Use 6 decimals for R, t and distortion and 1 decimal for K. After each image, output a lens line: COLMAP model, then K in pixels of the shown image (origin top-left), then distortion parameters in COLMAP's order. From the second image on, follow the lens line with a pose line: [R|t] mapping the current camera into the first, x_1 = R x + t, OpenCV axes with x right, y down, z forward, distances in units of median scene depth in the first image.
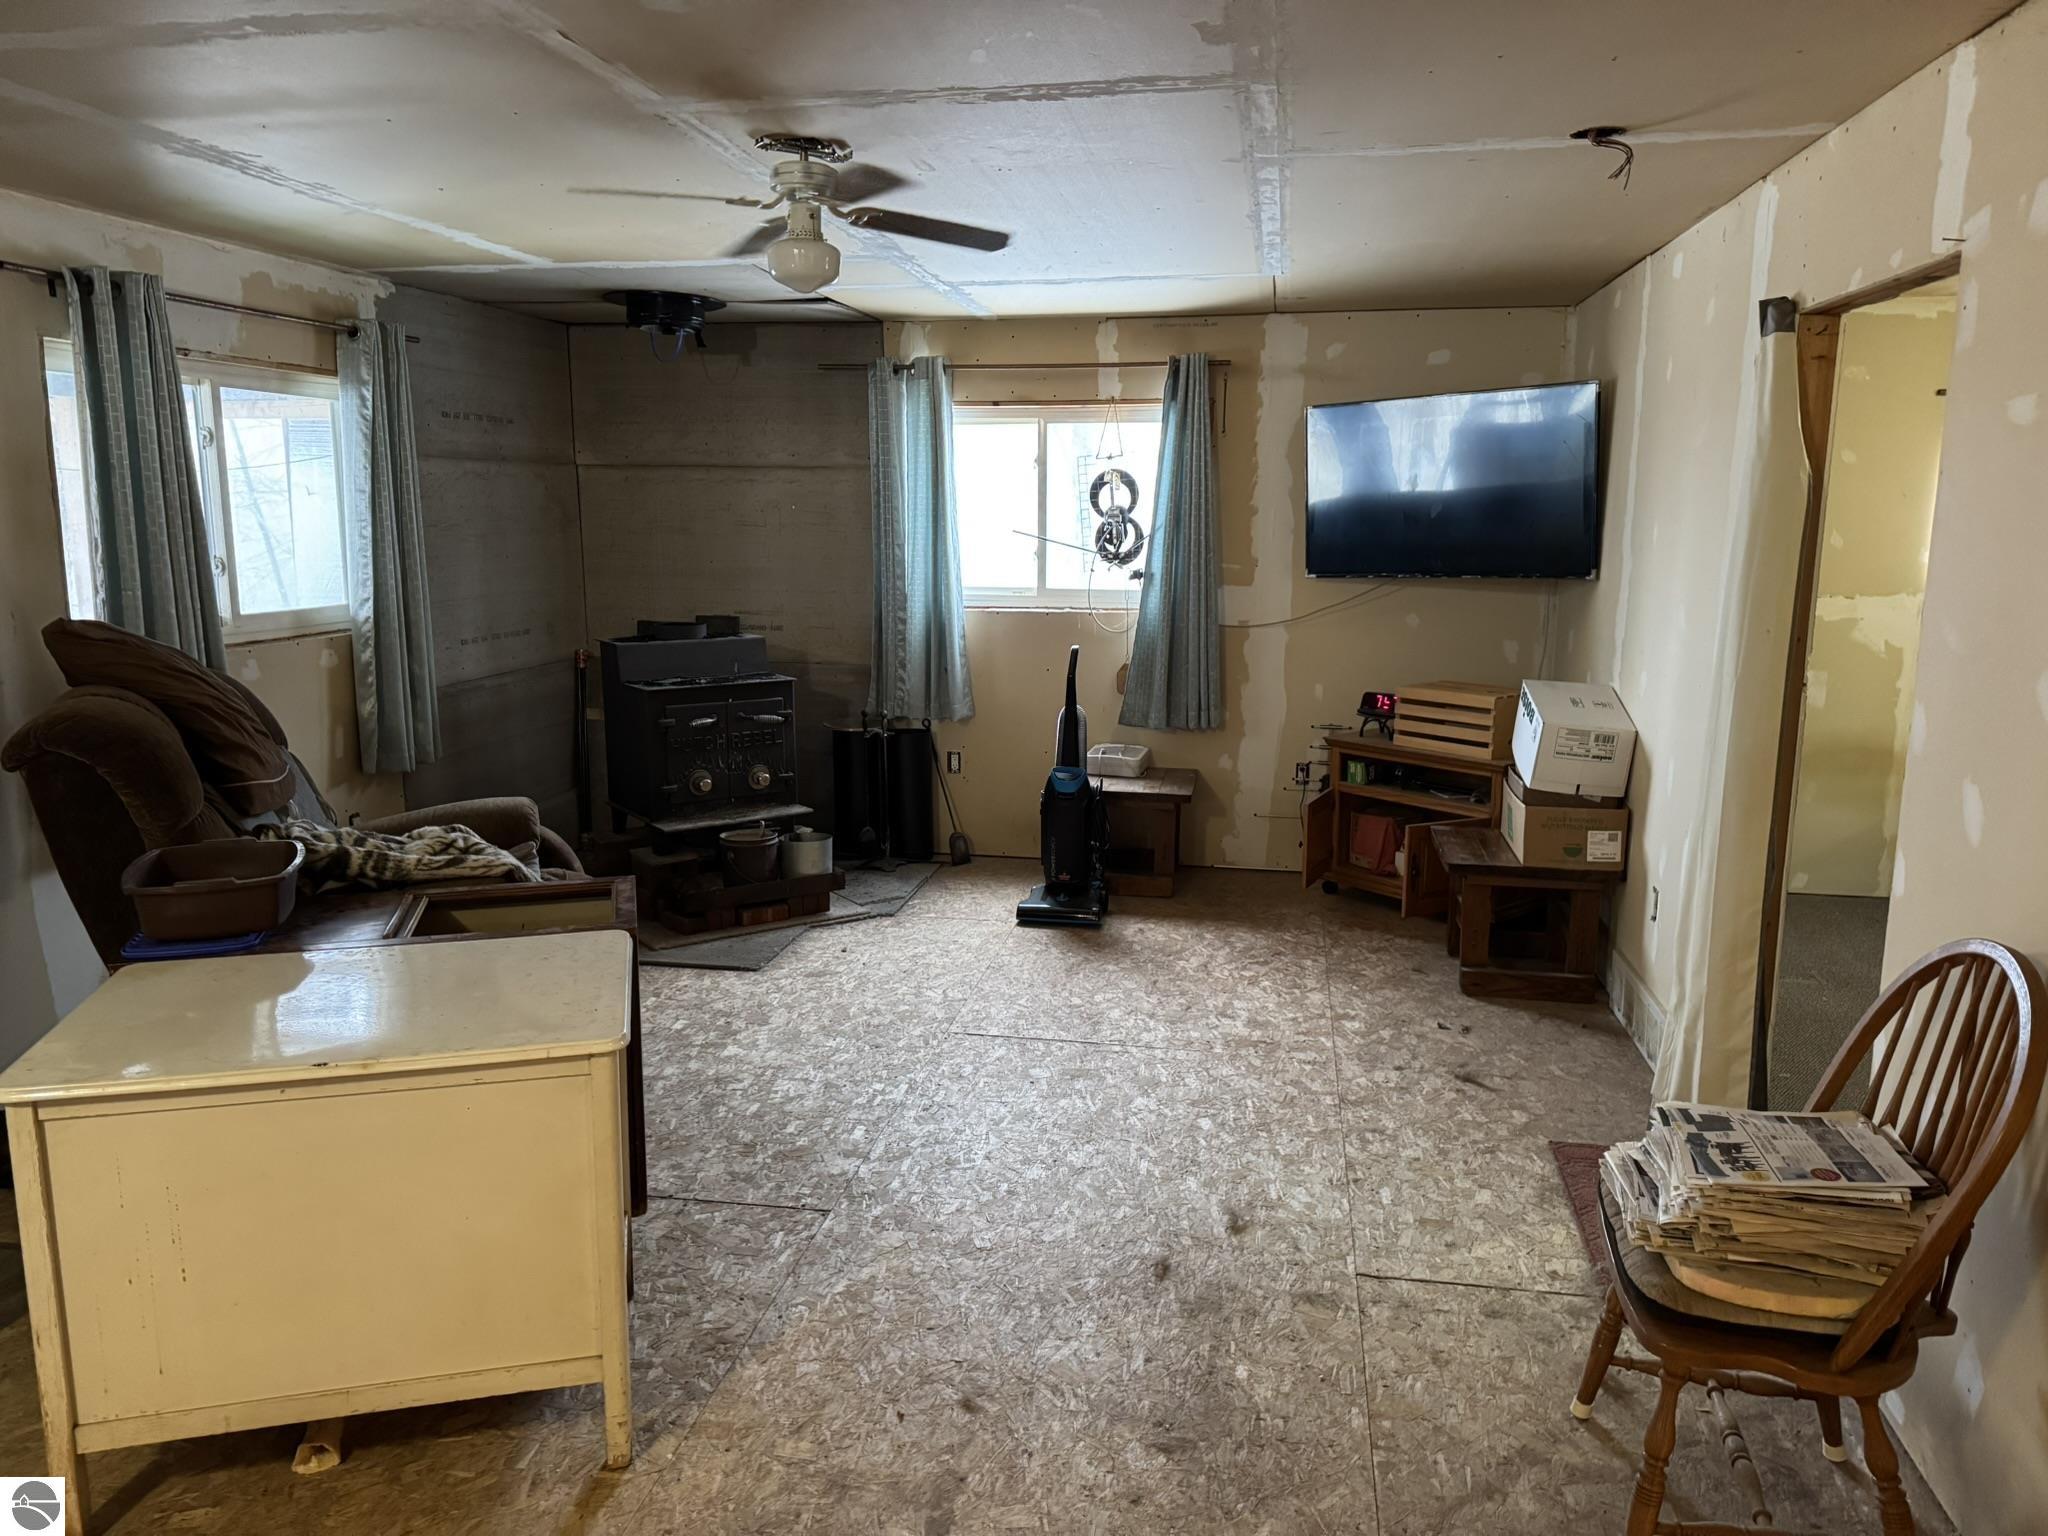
lens RADIAL K [[1438.8, 0, 1026.5], [0, 1438.8, 758.6], [0, 0, 1]] dist [0.160313, -0.213911]
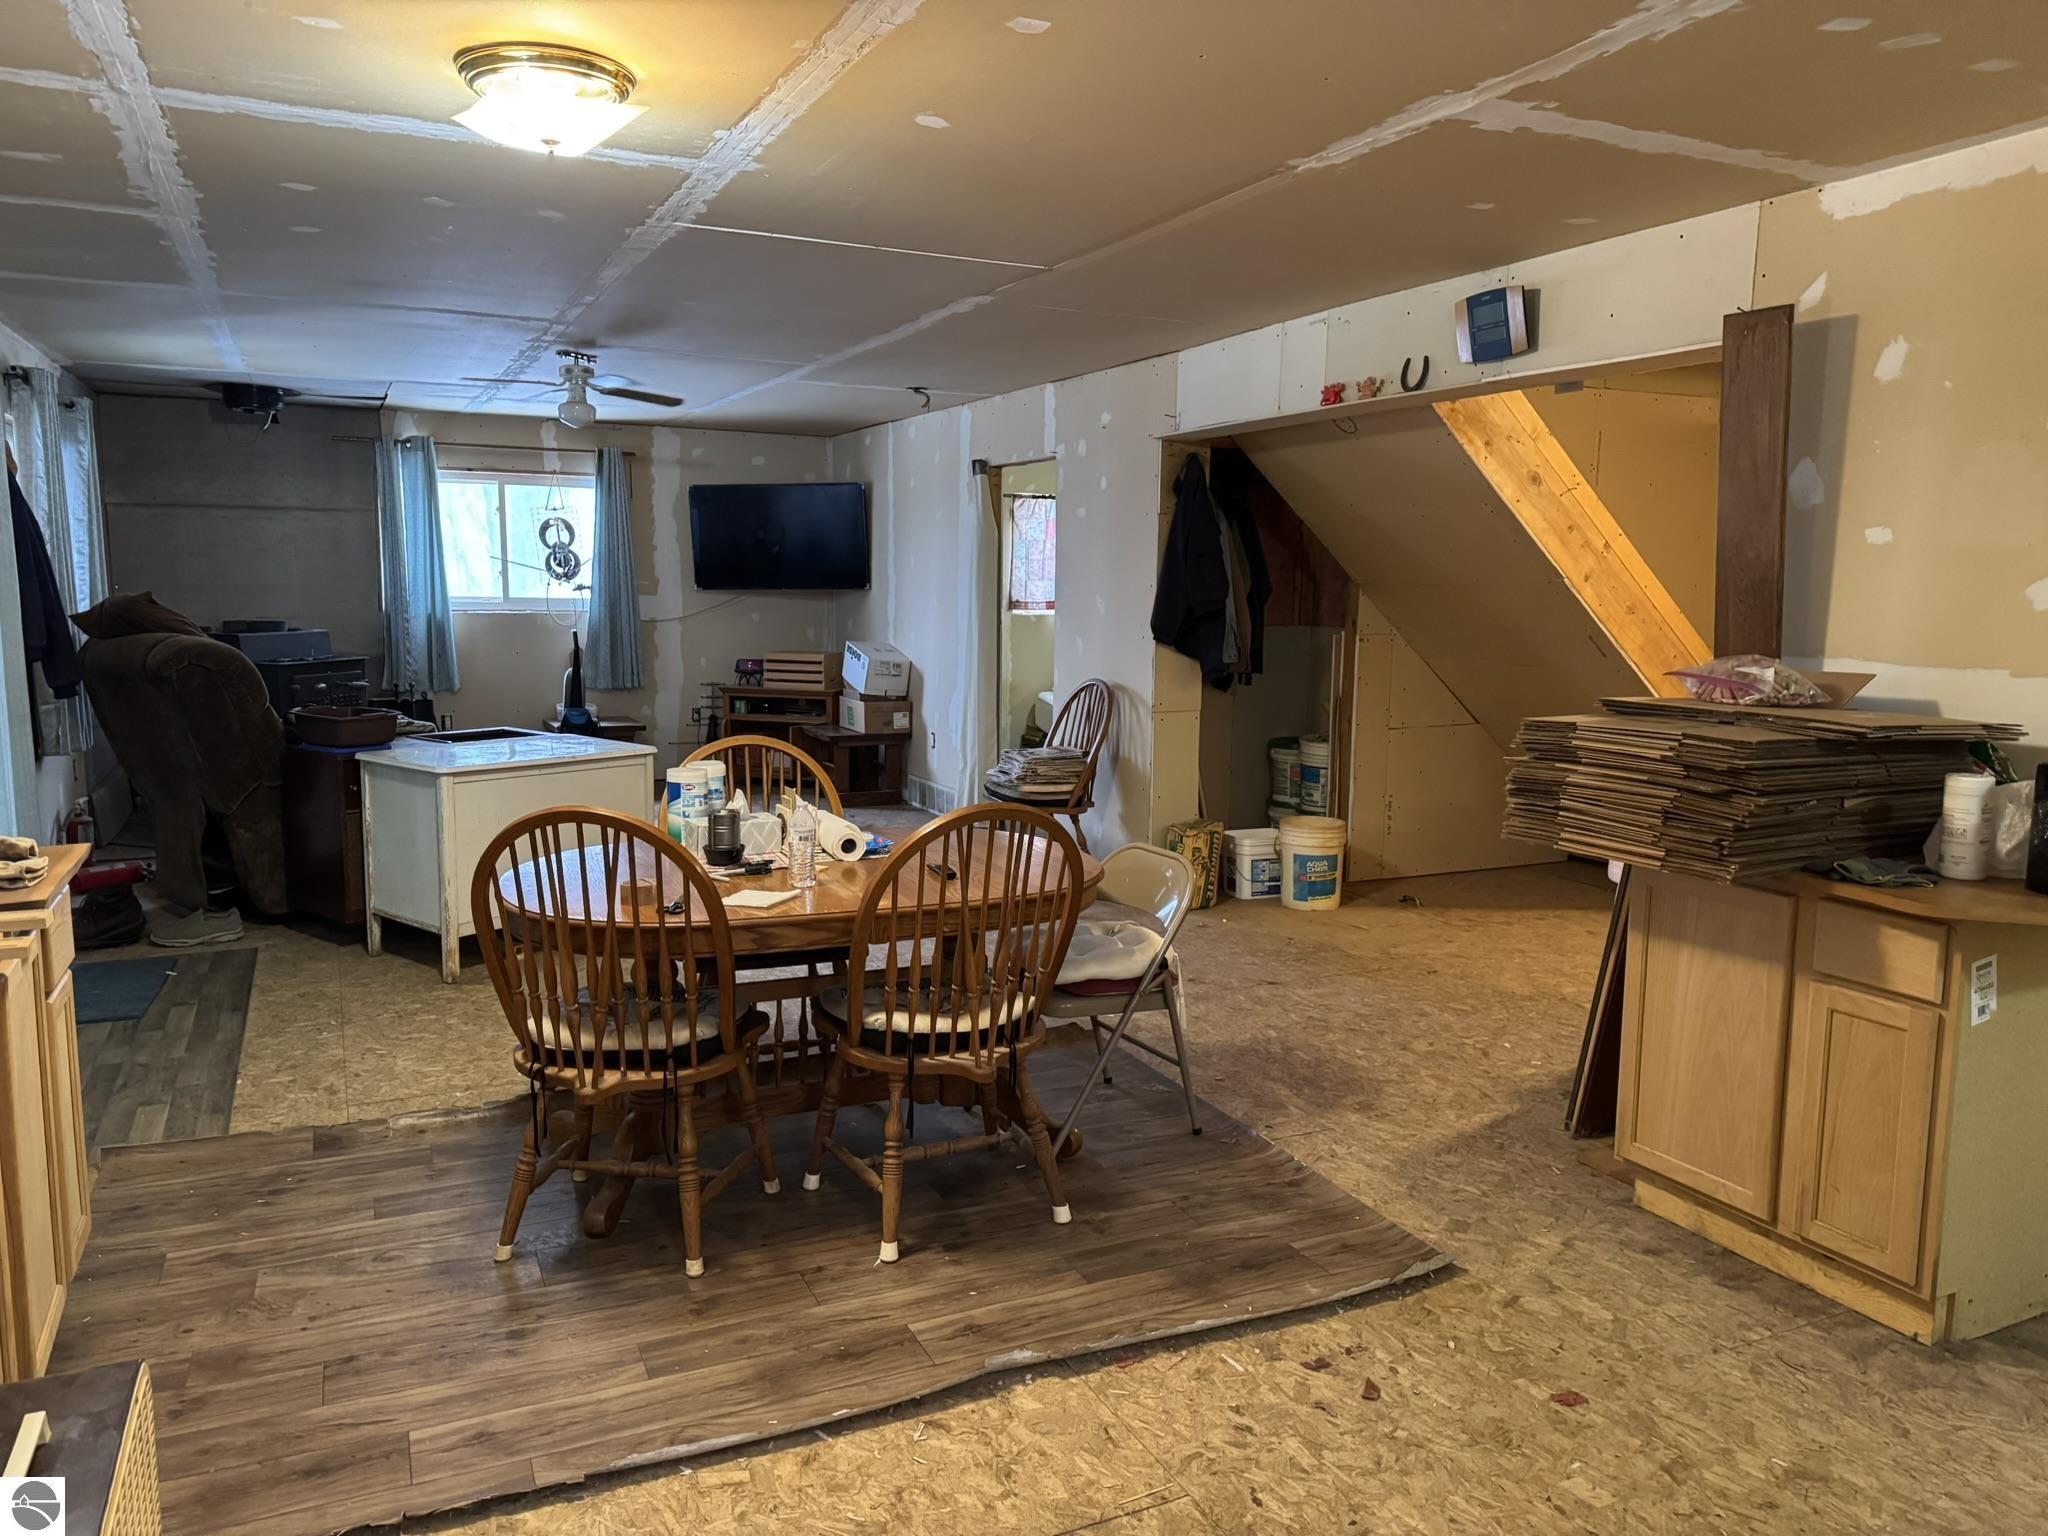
lens RADIAL K [[1438.8, 0, 1026.5], [0, 1438.8, 758.6], [0, 0, 1]] dist [0.160313, -0.213911]
pose [[0.811683, -0.071426, 0.579715, -0.446123], [0.094127, 0.995518, -0.009134, 0.108527], [-0.576464, 0.061980, 0.814768, -0.502146]]
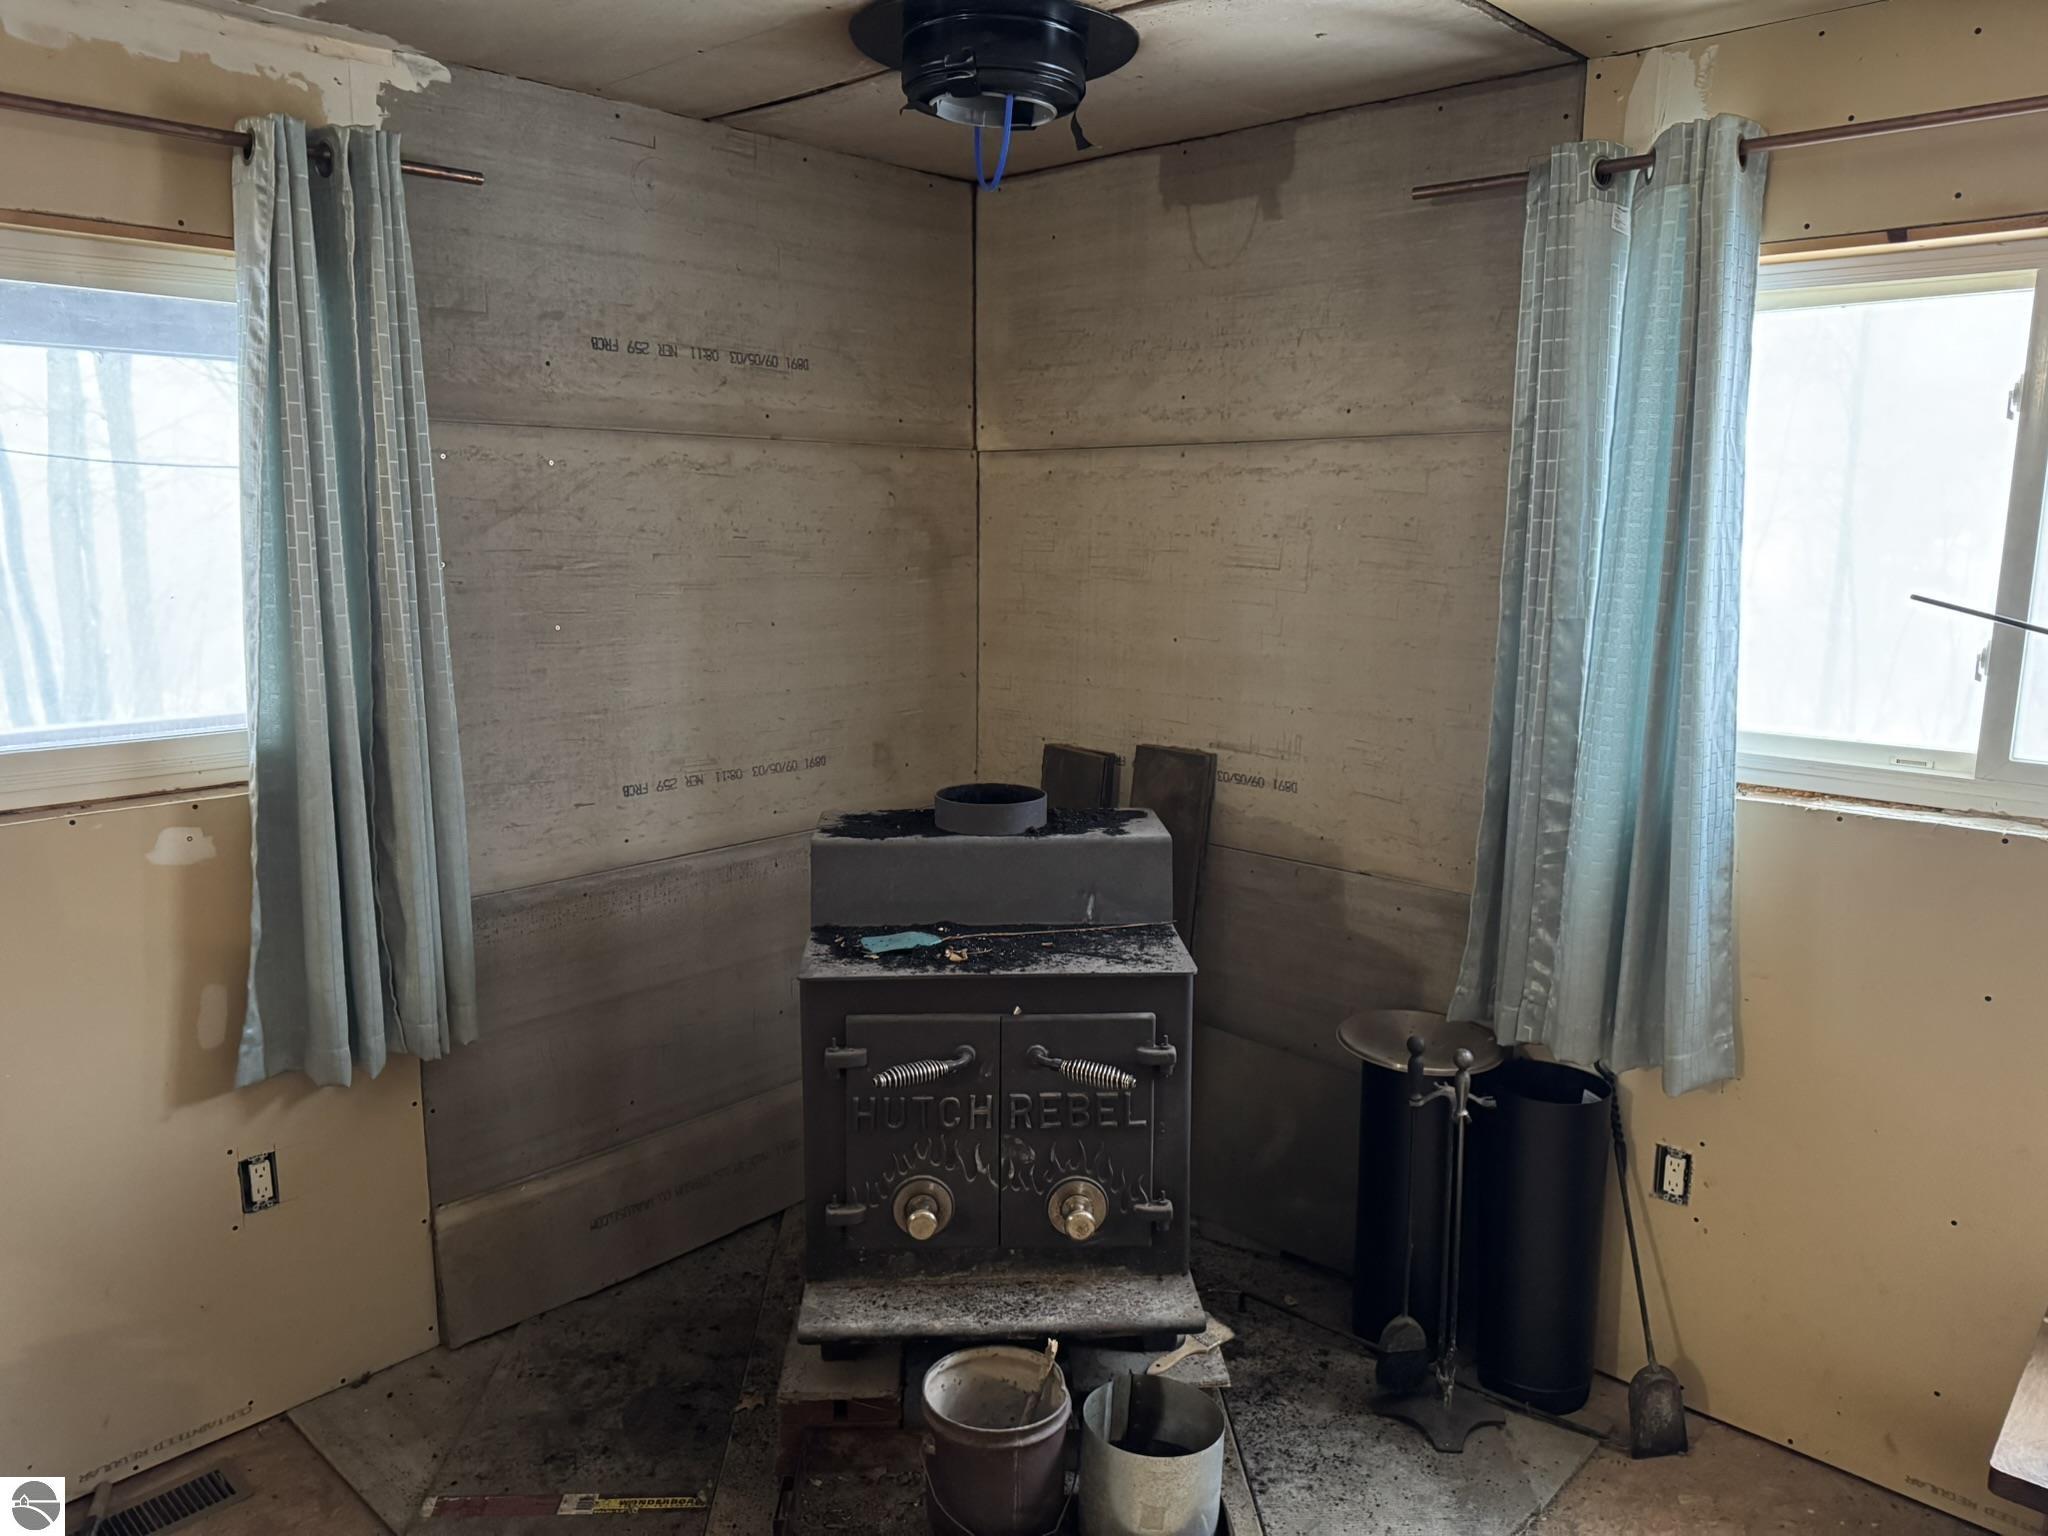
lens RADIAL K [[1431.9, 0, 1024.0], [0, 1431.9, 768.0], [0, 0, 1]] dist [0.074401, -0.095026]
pose [[0.840328, 0.096572, -0.533407, 0.001231], [-0.098660, 0.994815, 0.024681, -0.105341], [0.533025, 0.031886, 0.845499, 0.600785]]
